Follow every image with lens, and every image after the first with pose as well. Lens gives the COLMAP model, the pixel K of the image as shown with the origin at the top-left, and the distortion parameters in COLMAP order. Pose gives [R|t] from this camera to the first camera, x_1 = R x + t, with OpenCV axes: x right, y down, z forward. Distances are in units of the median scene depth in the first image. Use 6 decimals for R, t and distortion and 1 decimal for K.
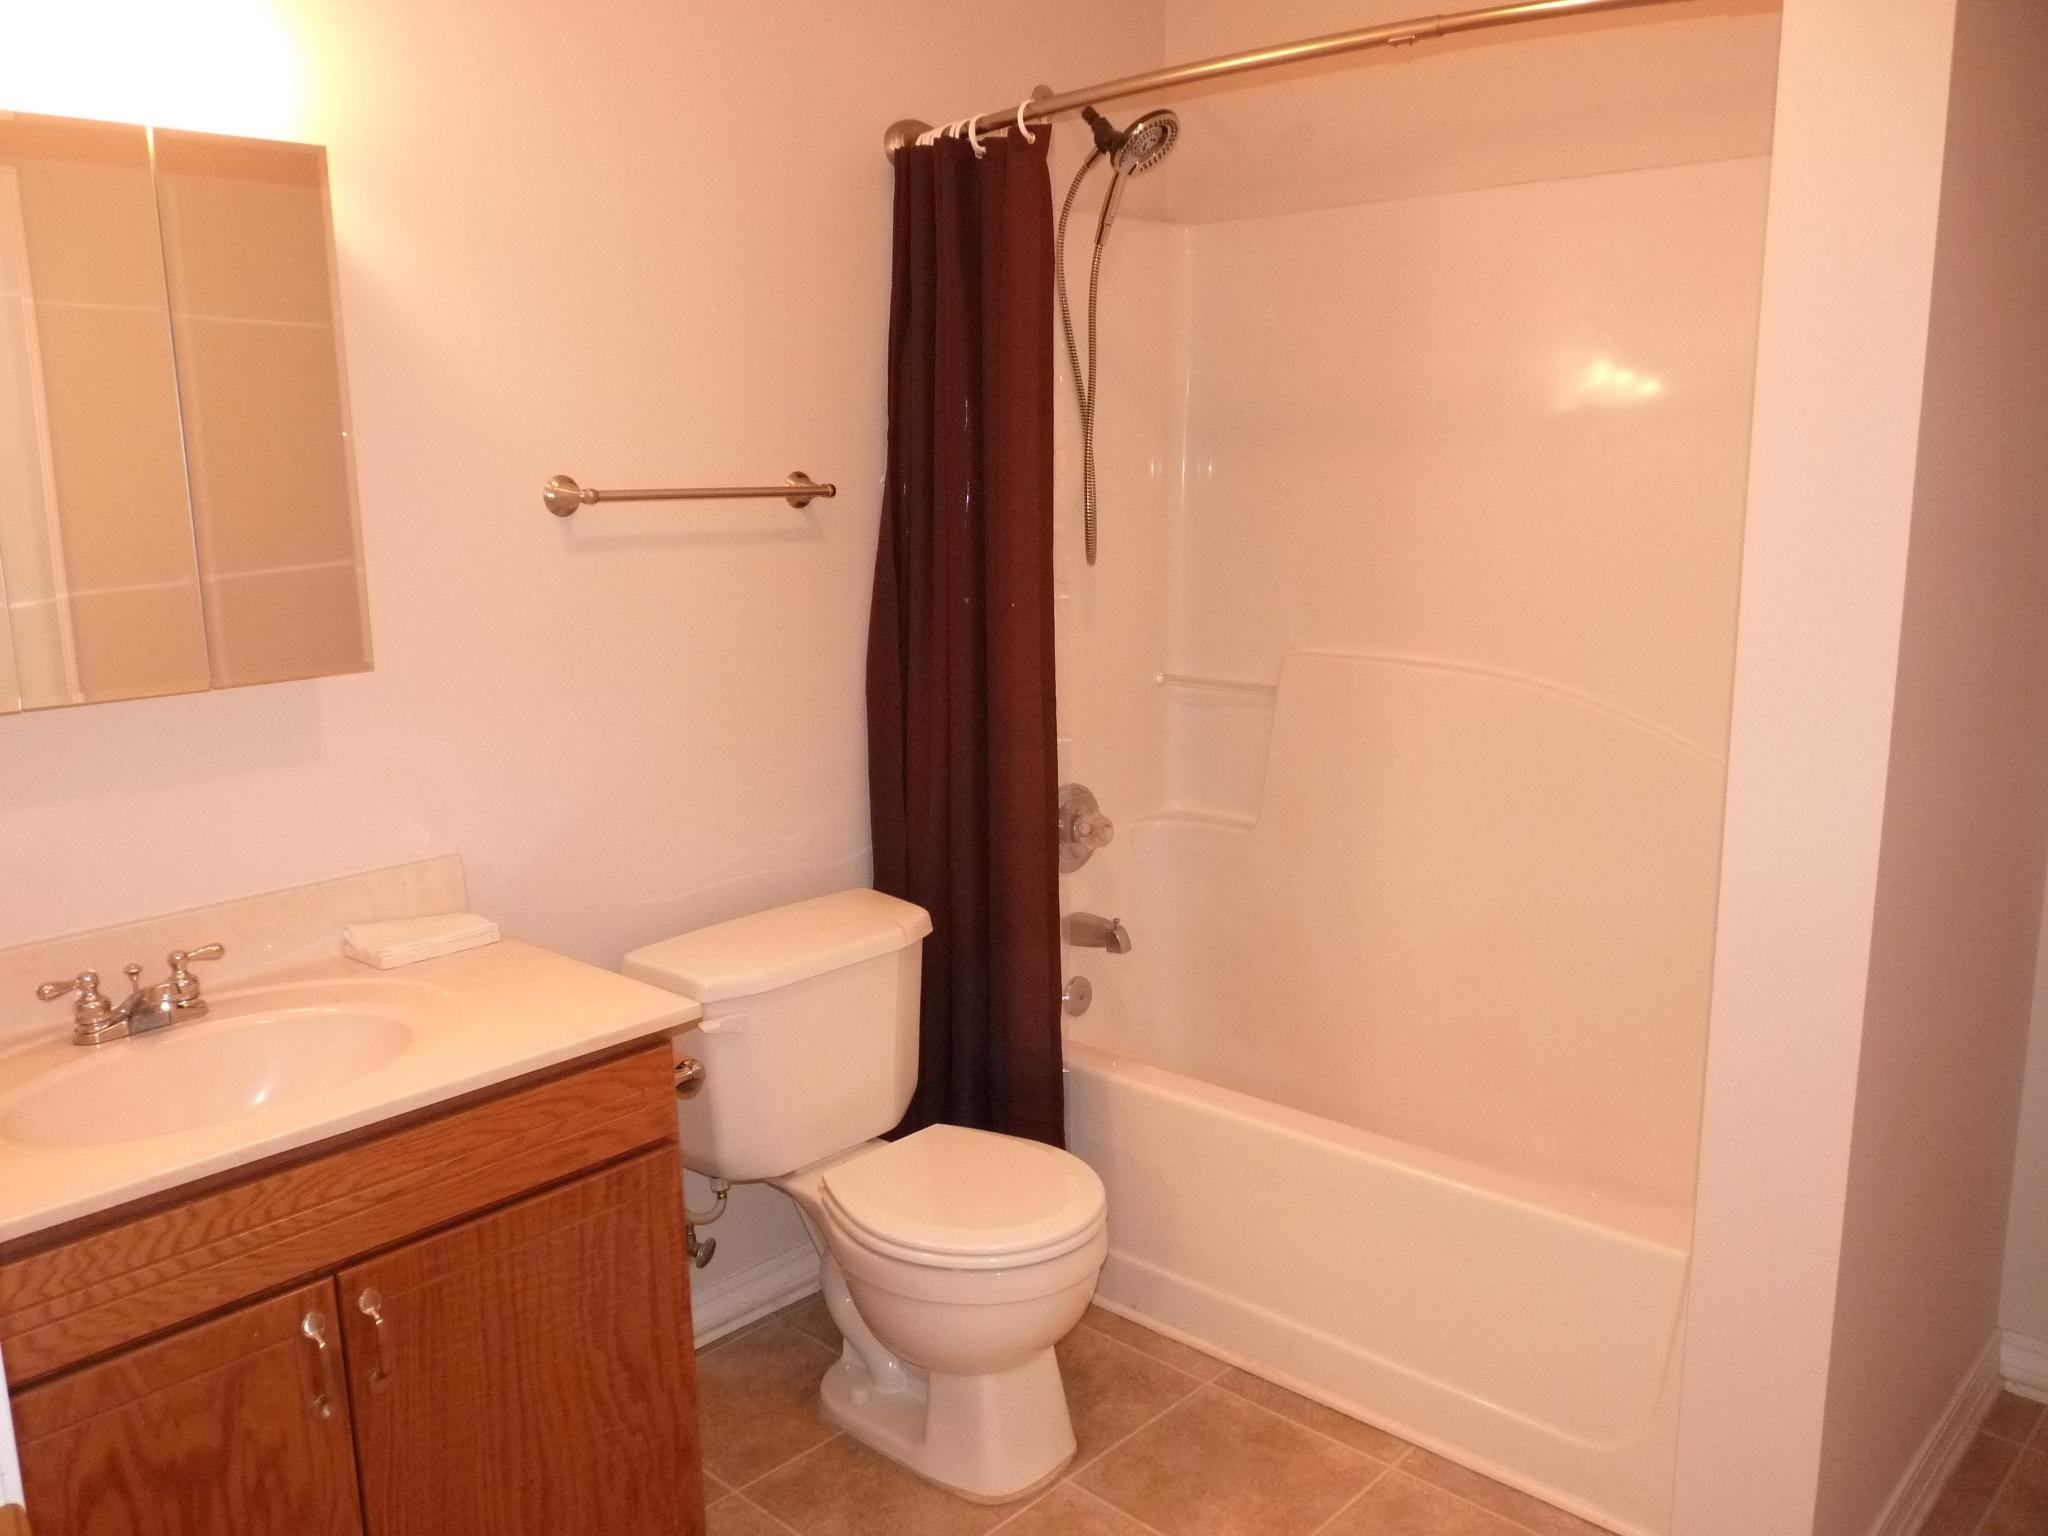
lens RADIAL K [[1643.4, 0, 1016.4], [0, 1643.4, 779.5], [0, 0, 1]] dist [-0.025197, 0.010482]
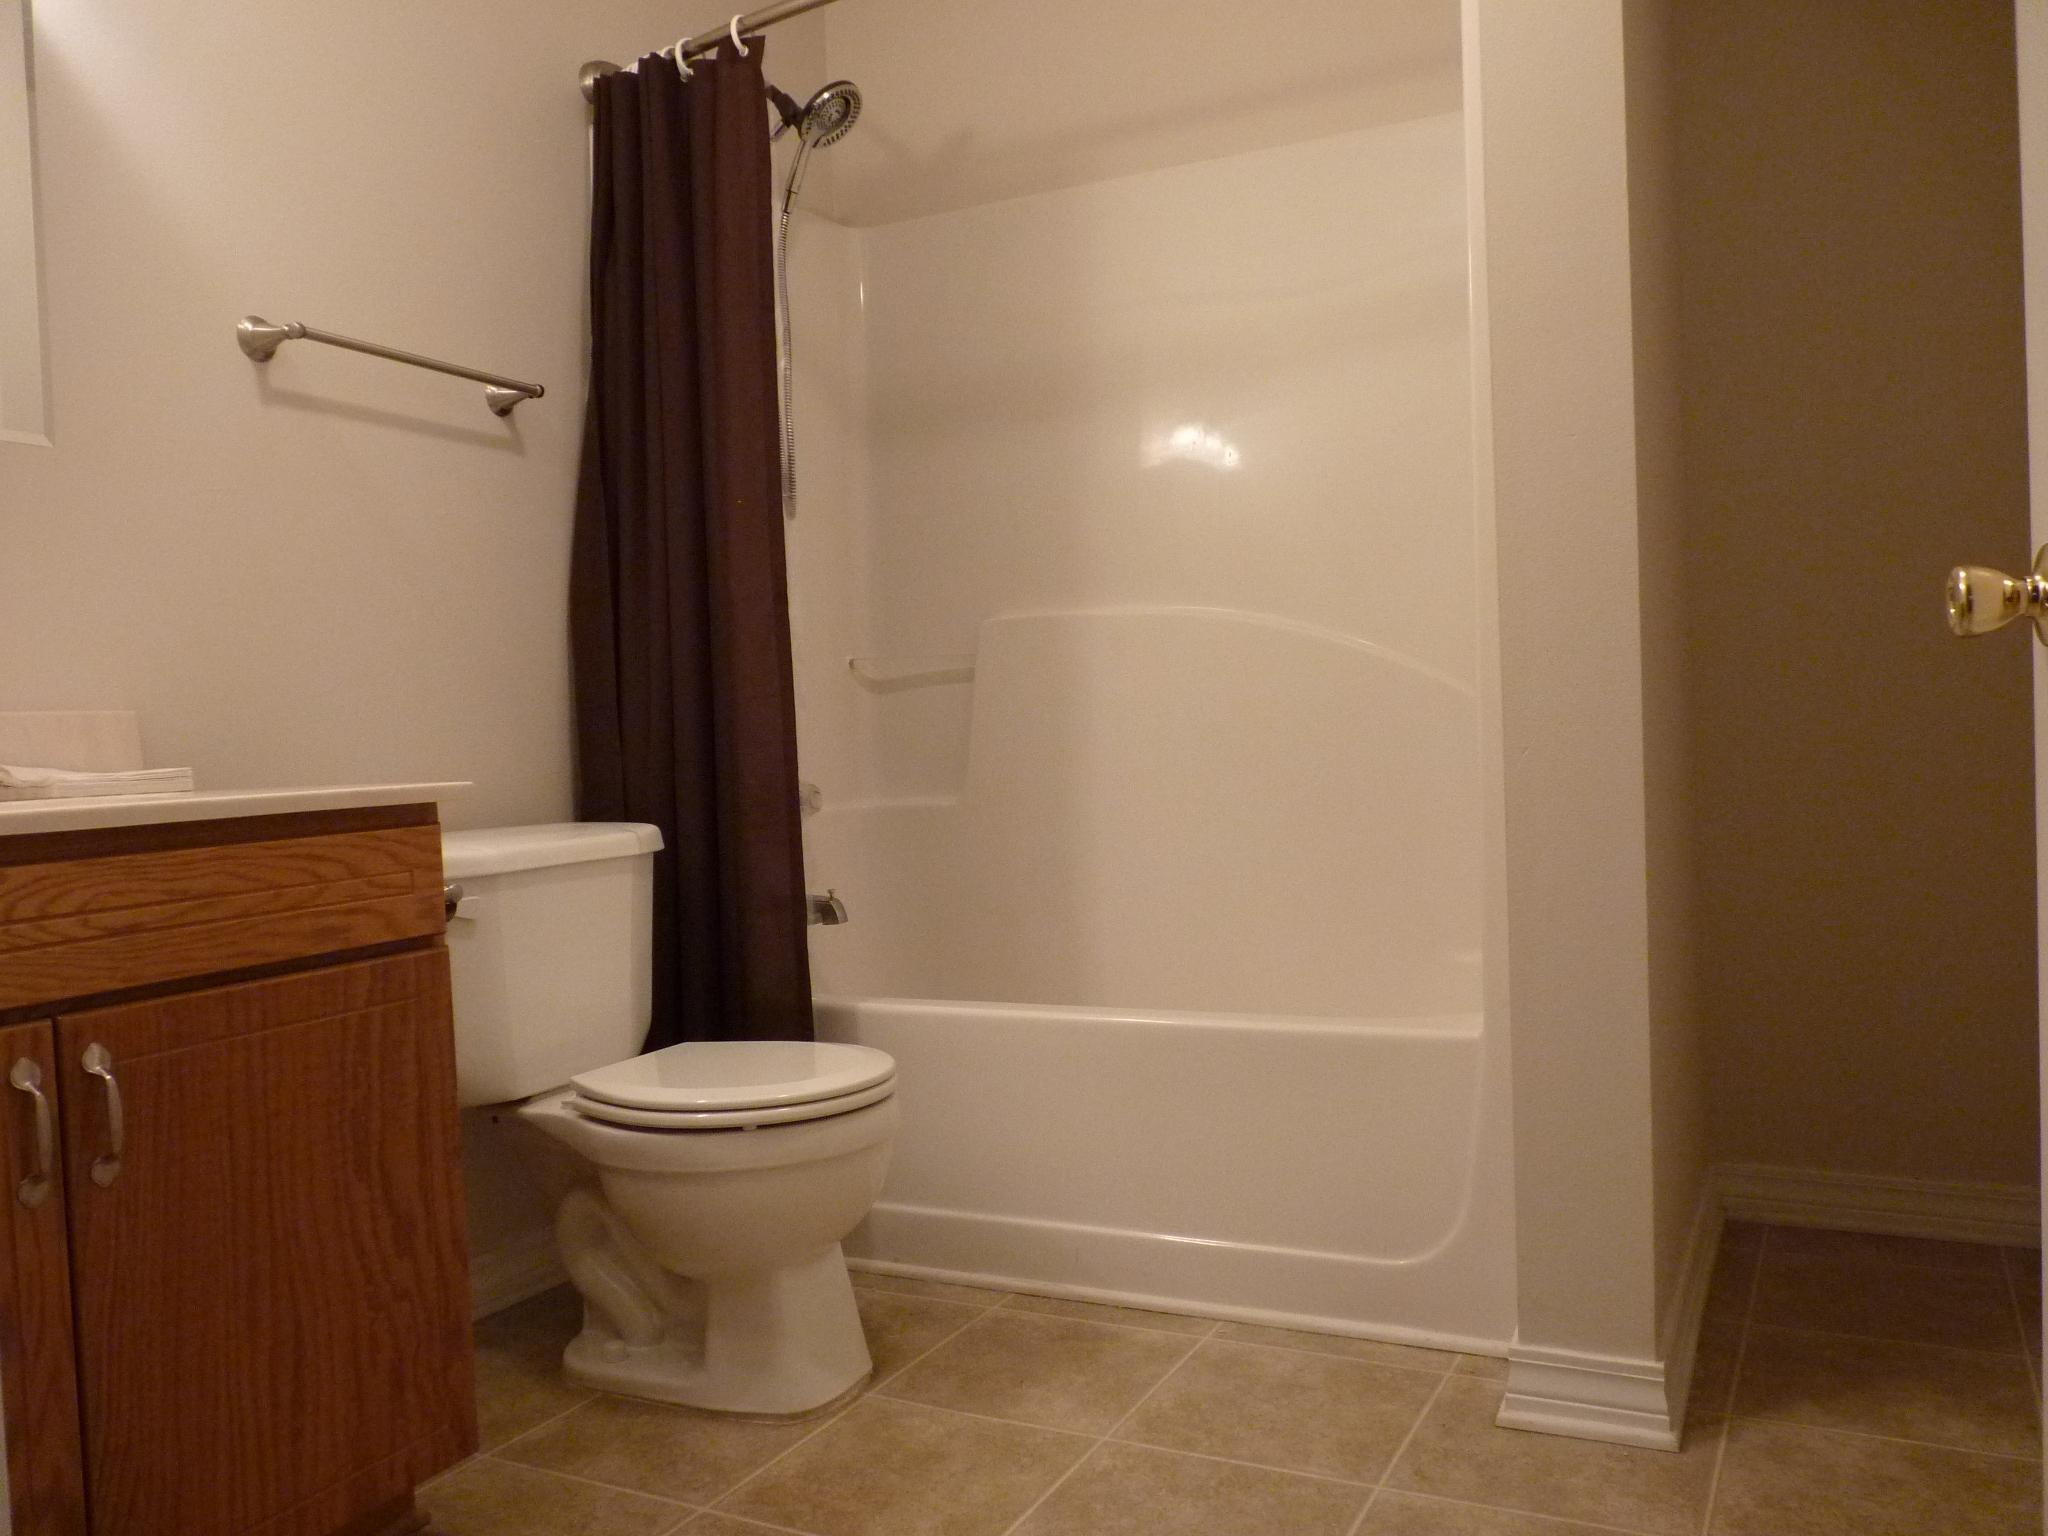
lens RADIAL K [[1643.6, 0, 1022.6], [0, 1643.6, 762.0], [0, 0, 1]] dist [-0.013323, -0.004731]
pose [[0.959475, -0.027296, 0.280470, -0.156046], [0.079561, 0.981044, -0.176699, 0.303970], [-0.270331, 0.191853, 0.943458, 0.082692]]
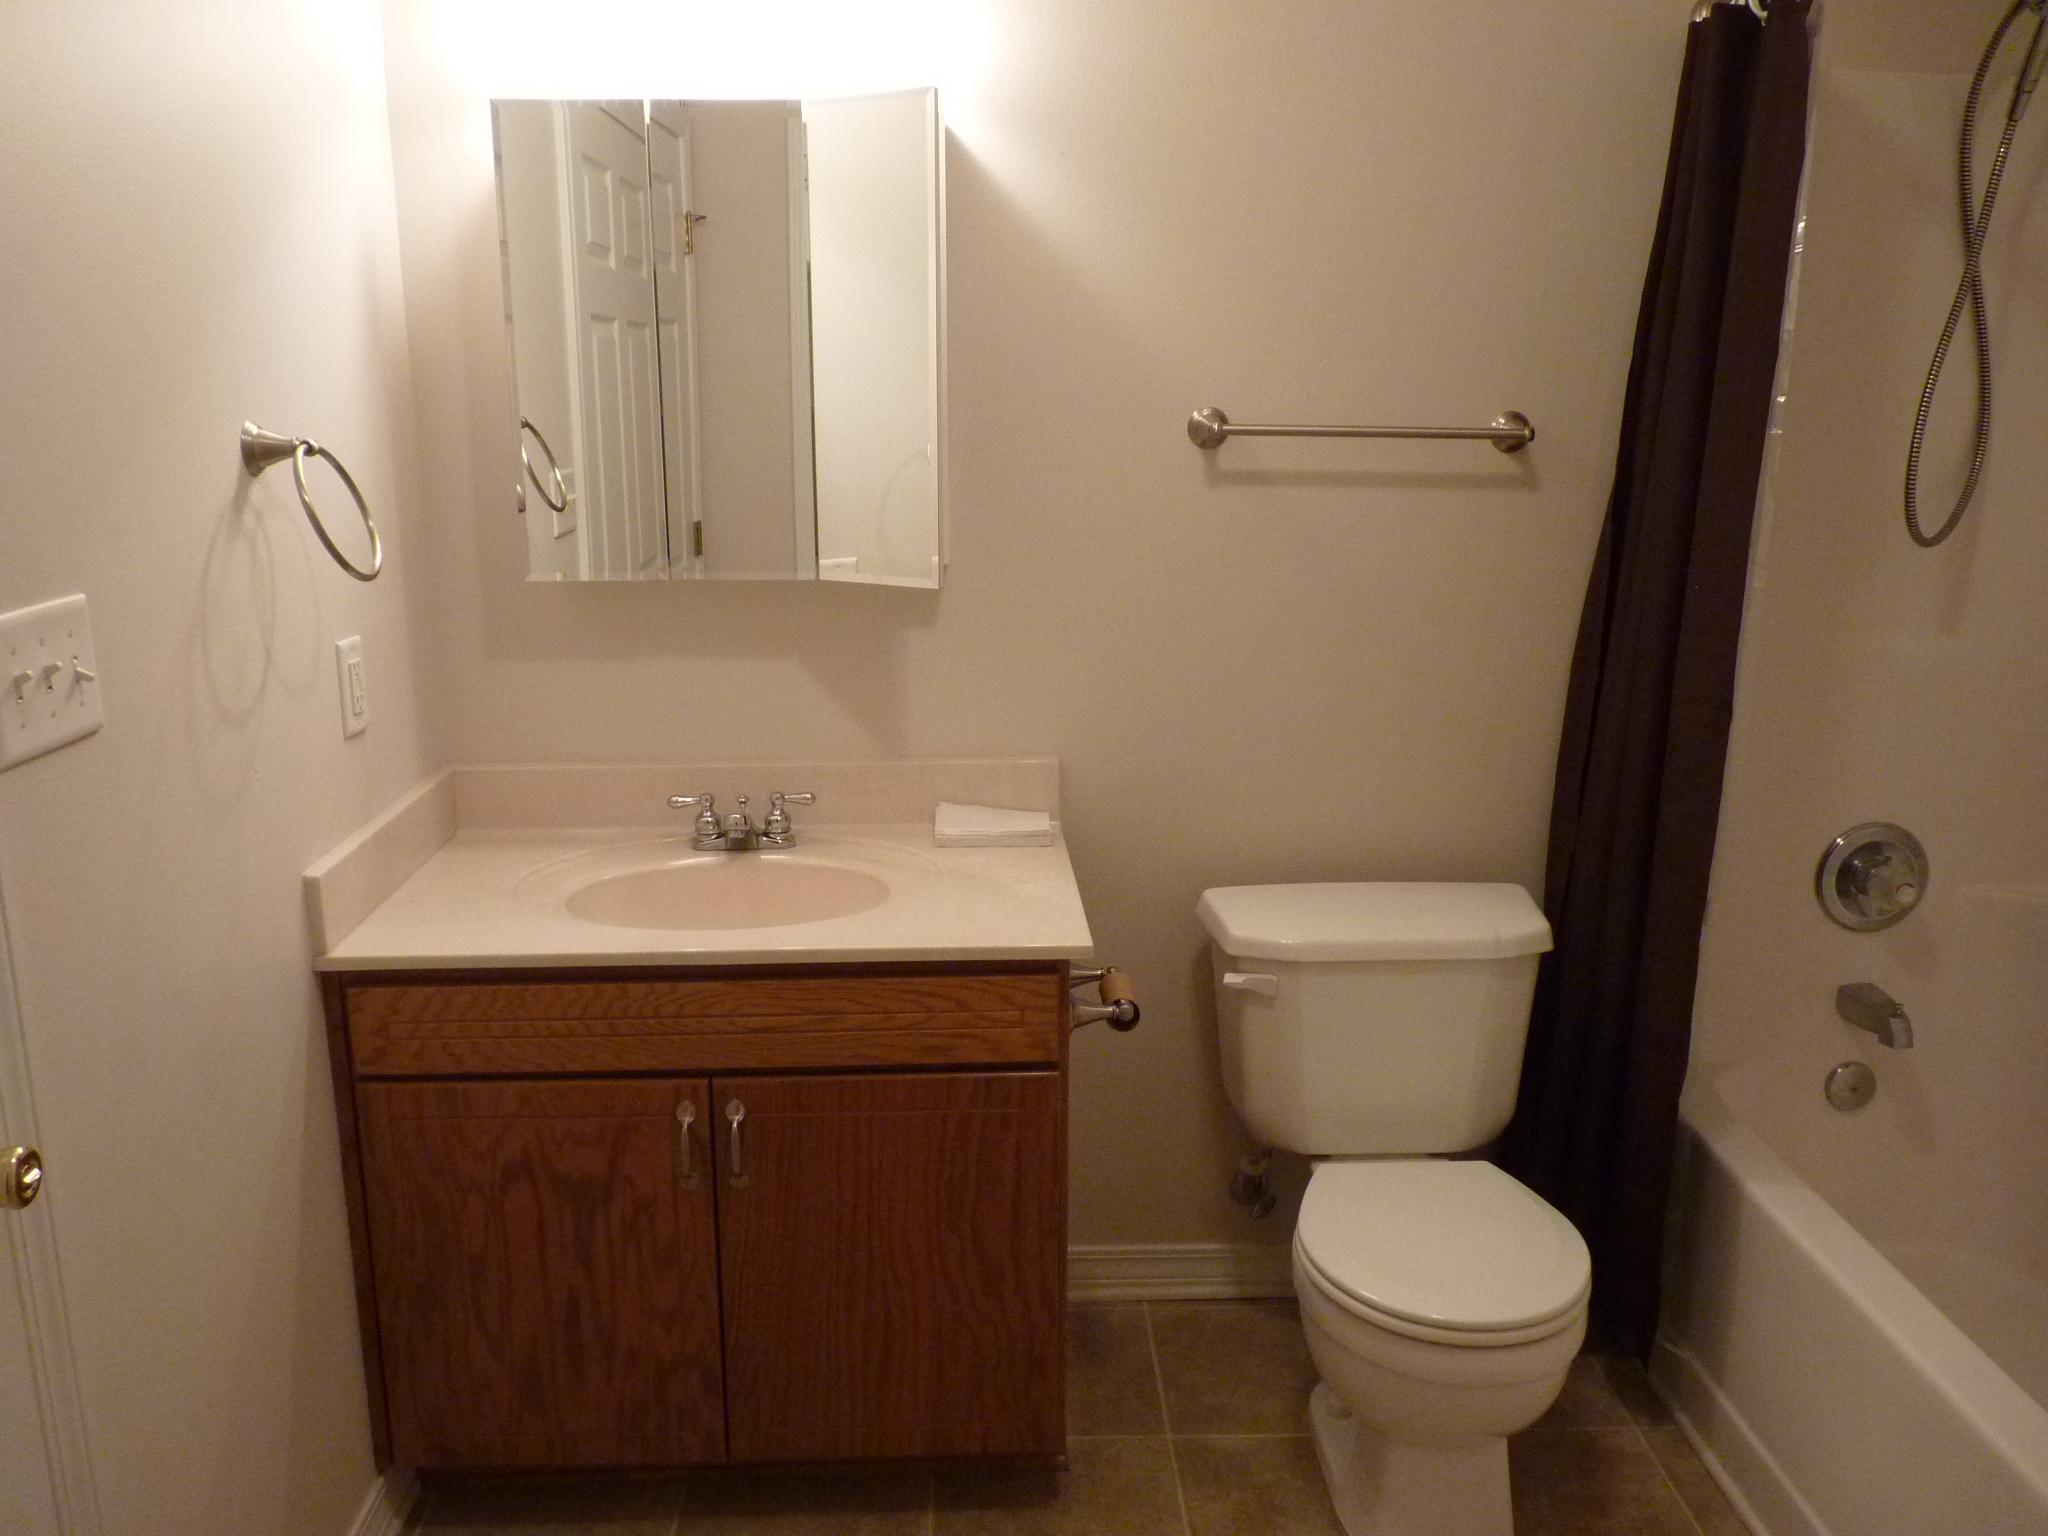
lens RADIAL K [[1626.5, 0, 1035.9], [0, 1626.5, 771.5], [0, 0, 1]] dist [-0.004937, 0.003356]
pose [[0.708779, 0.188054, -0.679903, 0.437986], [-0.154377, 0.981800, 0.110623, -0.072404], [0.688332, 0.026554, 0.724910, 0.250933]]
